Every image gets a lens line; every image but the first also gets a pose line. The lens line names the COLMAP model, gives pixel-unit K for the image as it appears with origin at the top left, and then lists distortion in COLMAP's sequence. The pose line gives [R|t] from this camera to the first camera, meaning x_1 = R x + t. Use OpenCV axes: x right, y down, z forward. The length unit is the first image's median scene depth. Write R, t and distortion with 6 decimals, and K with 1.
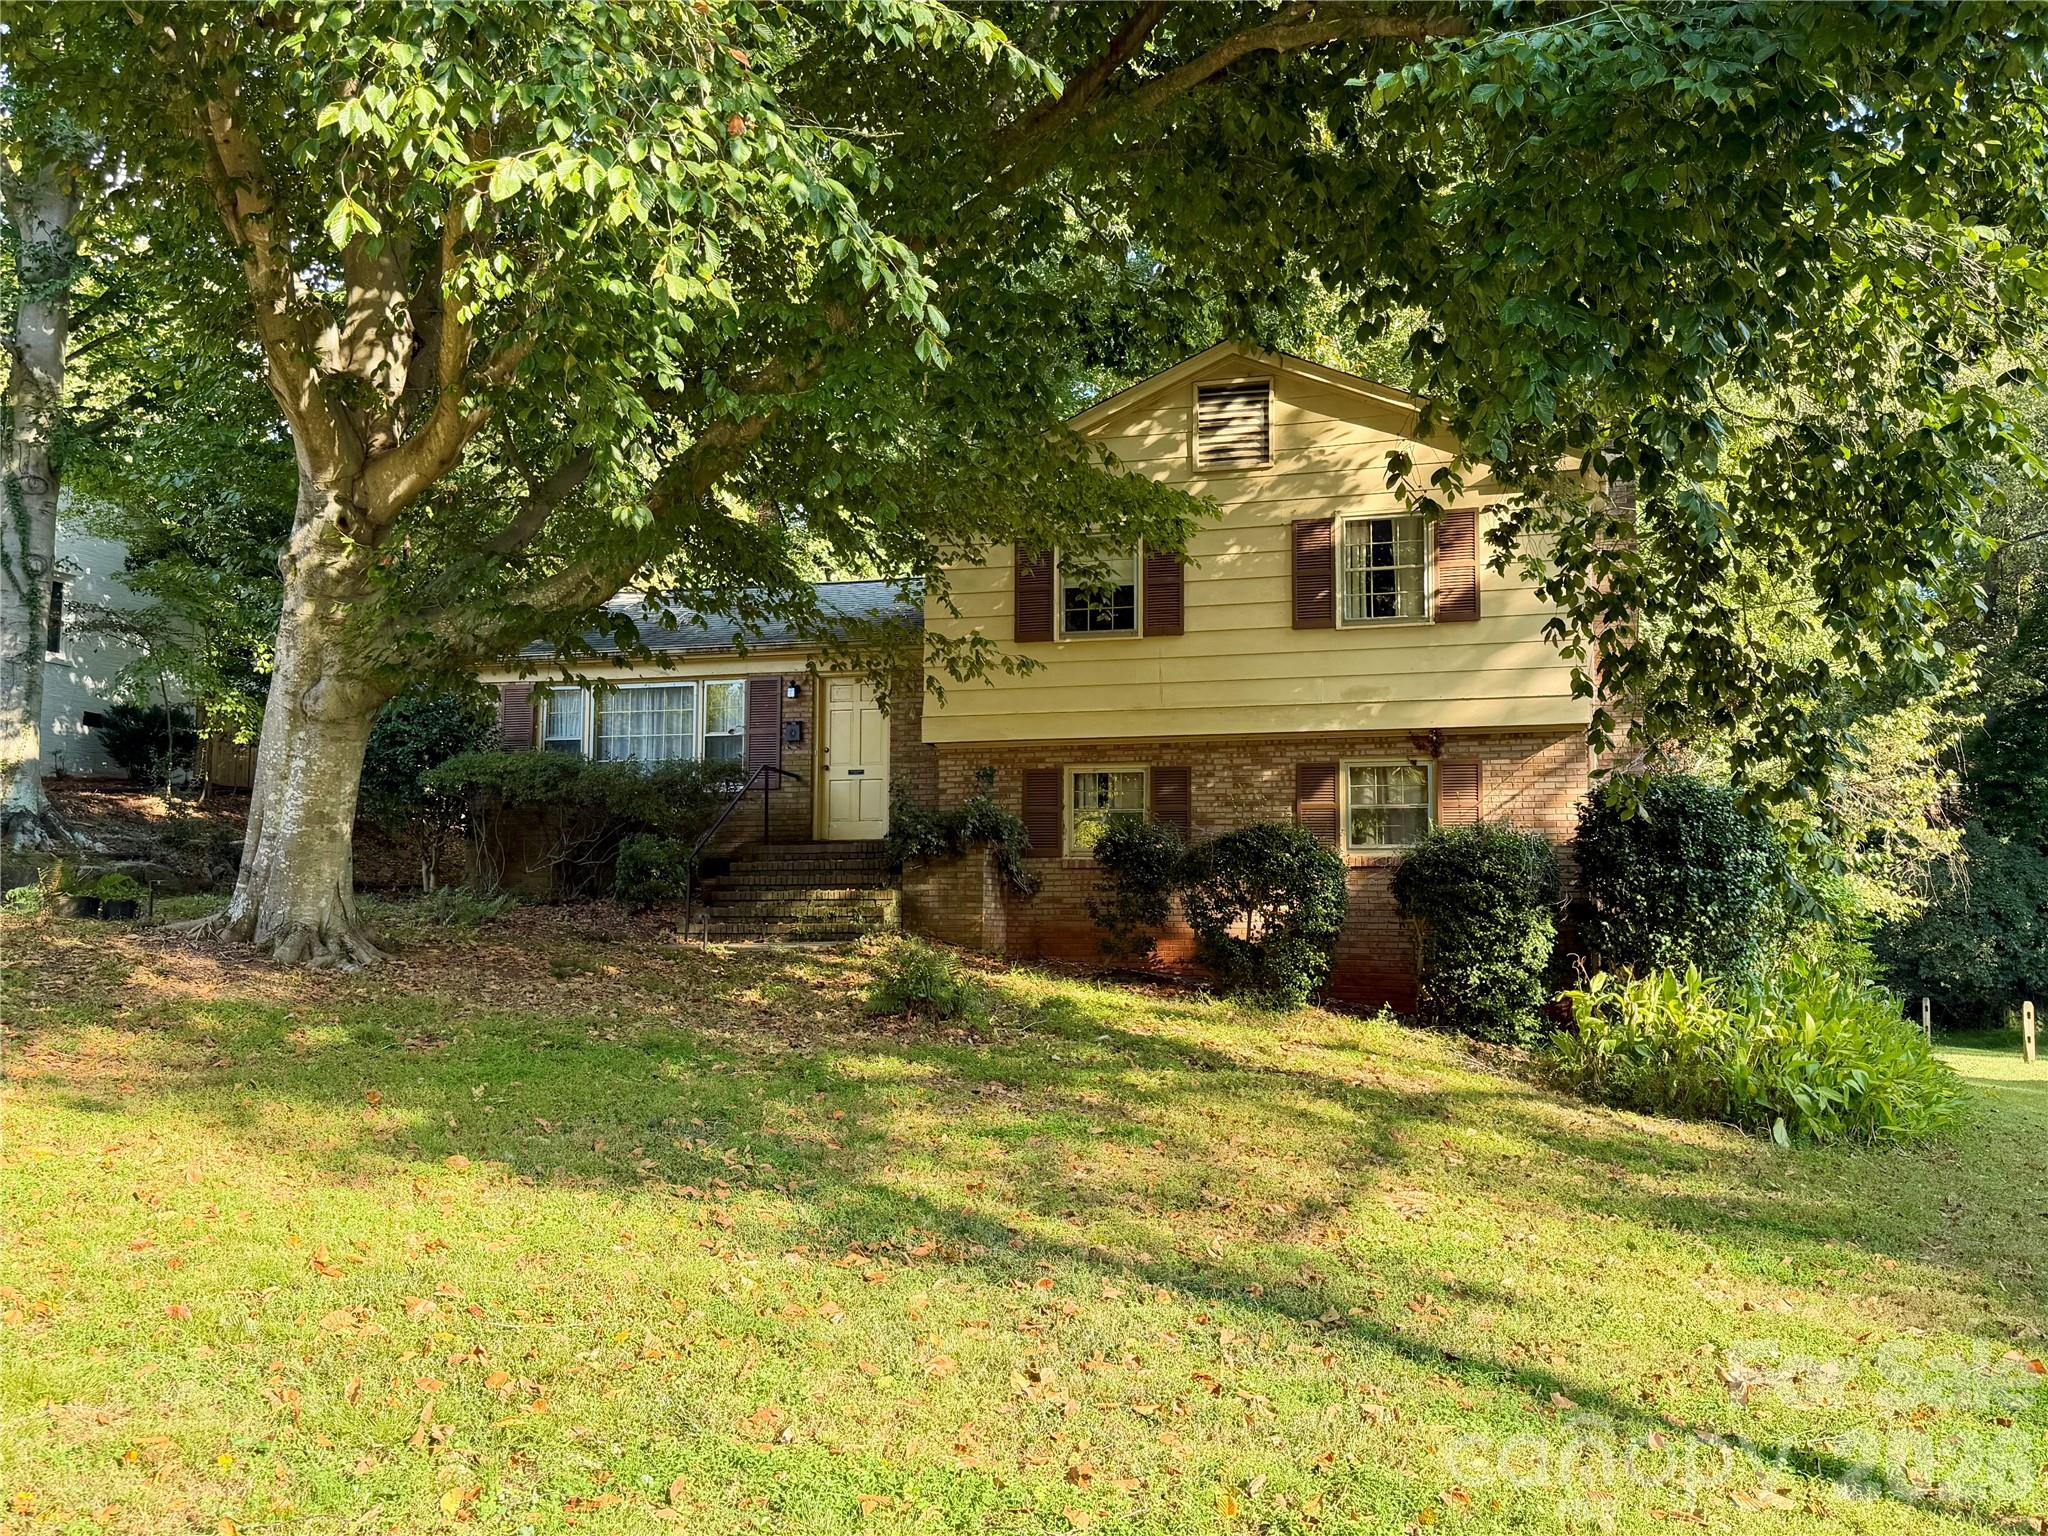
lens RADIAL K [[1723.8, 0, 1025.8], [0, 1723.8, 770.4], [0, 0, 1]] dist [0.062774, -0.014690]
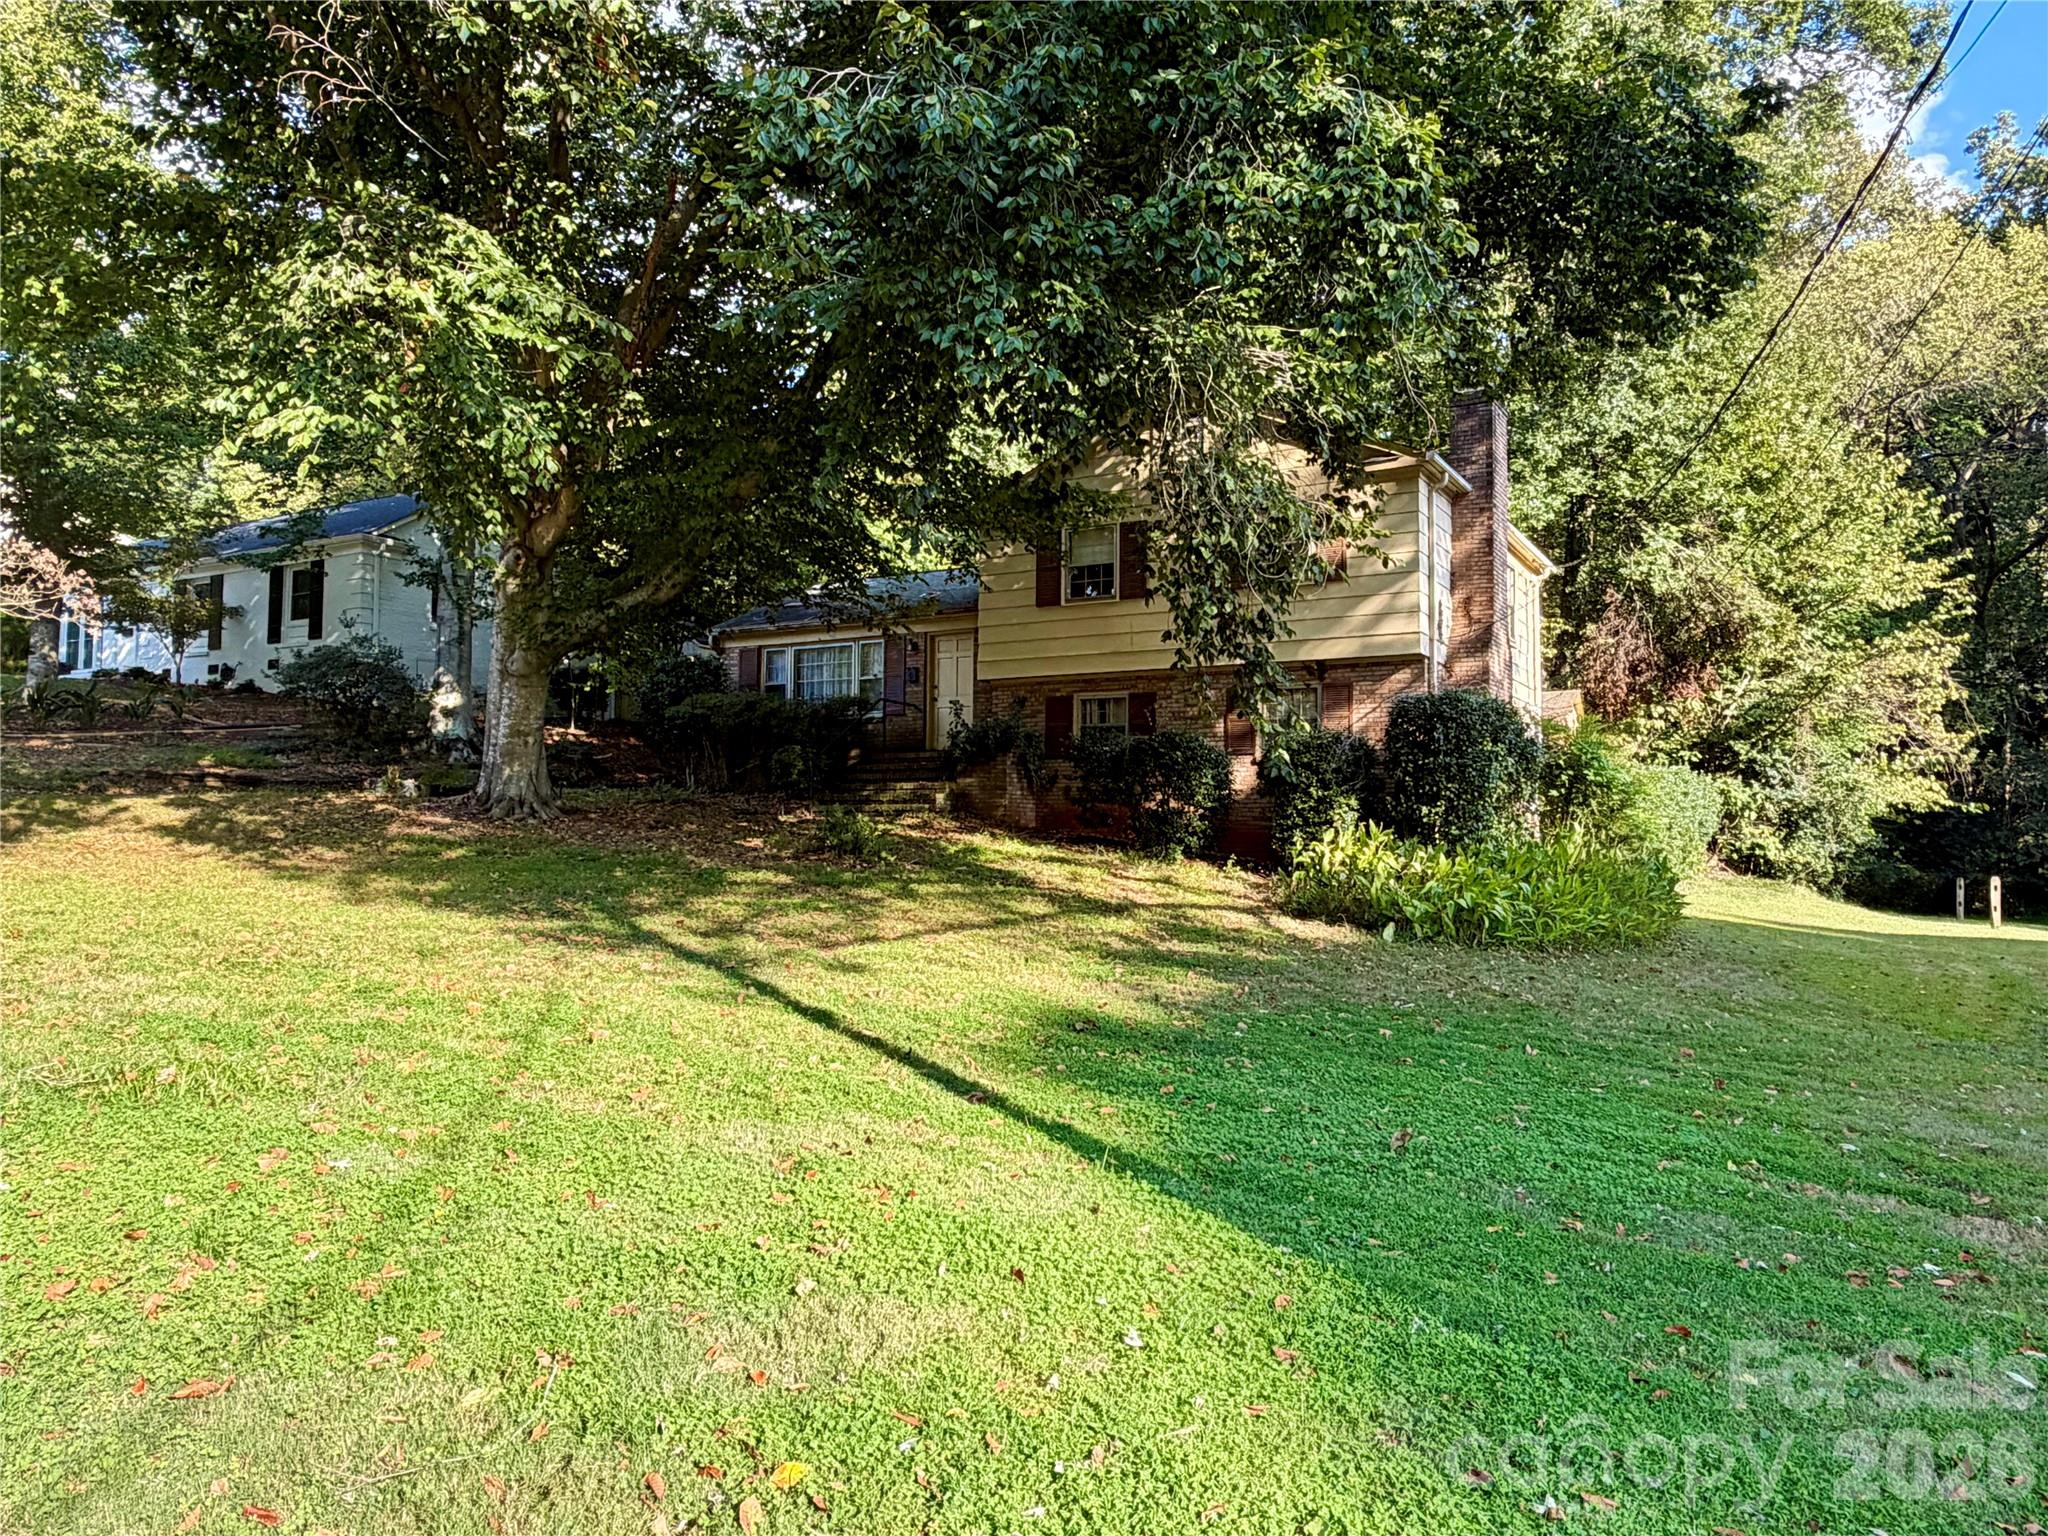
lens RADIAL K [[1436.3, 0, 1016.4], [0, 1436.3, 770.3], [0, 0, 1]] dist [-0.000892, 0.003926]
pose [[0.967003, -0.009183, -0.254599, 0.282303], [0.020376, 0.998936, 0.041362, 0.010469], [0.253948, -0.045185, 0.966162, -0.150994]]
